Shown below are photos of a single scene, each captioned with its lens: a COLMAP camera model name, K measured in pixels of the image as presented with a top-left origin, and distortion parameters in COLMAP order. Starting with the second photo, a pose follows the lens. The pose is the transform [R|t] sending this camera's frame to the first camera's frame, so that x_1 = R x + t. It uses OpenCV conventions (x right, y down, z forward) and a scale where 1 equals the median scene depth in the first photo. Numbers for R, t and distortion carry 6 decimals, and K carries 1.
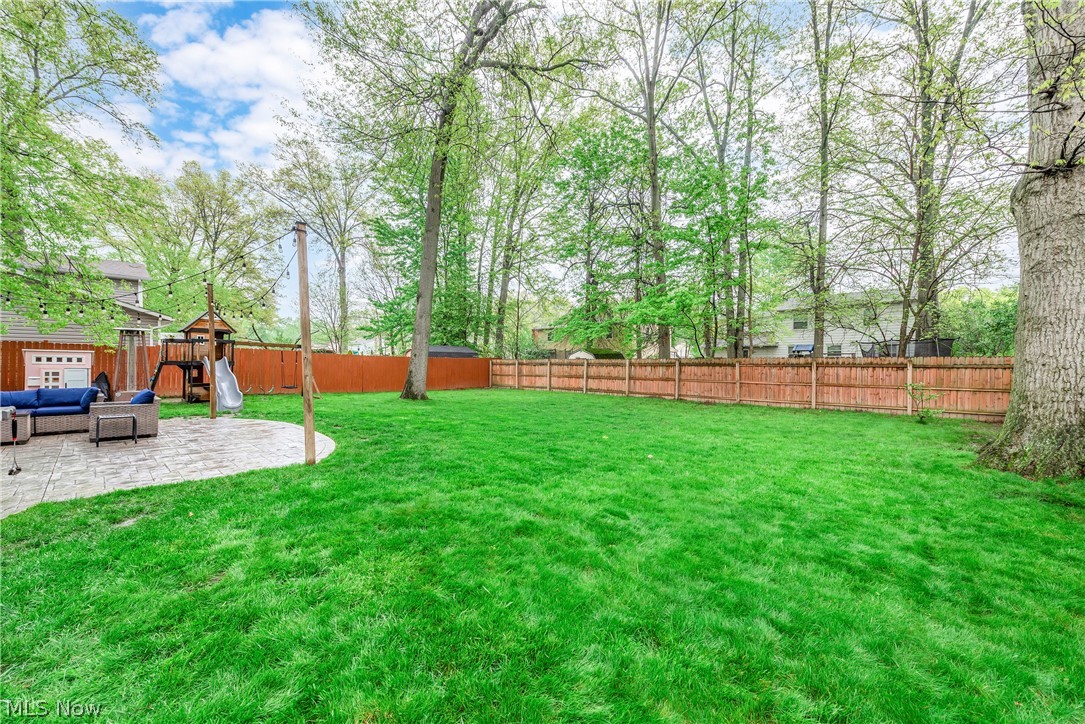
lens RADIAL K [[434.9, 0, 536.7], [0, 434.9, 363.6], [0, 0, 1]] dist [0.002095, 0.000027]
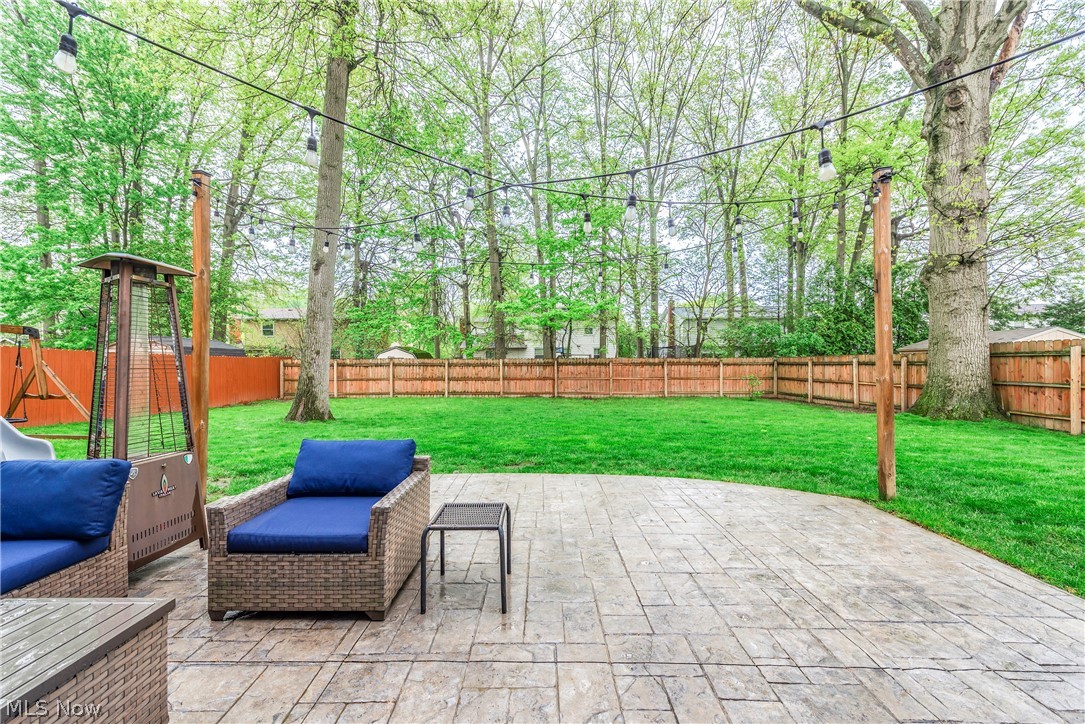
lens RADIAL K [[434.9, 0, 539.9], [0, 434.9, 363.7], [0, 0, 1]] dist [0.002095, 0.000027]
pose [[0.718849, -0.006874, 0.695132, -0.422534], [0.006571, 0.999974, 0.003093, -0.002201], [-0.695135, 0.002344, 0.718876, 0.253719]]
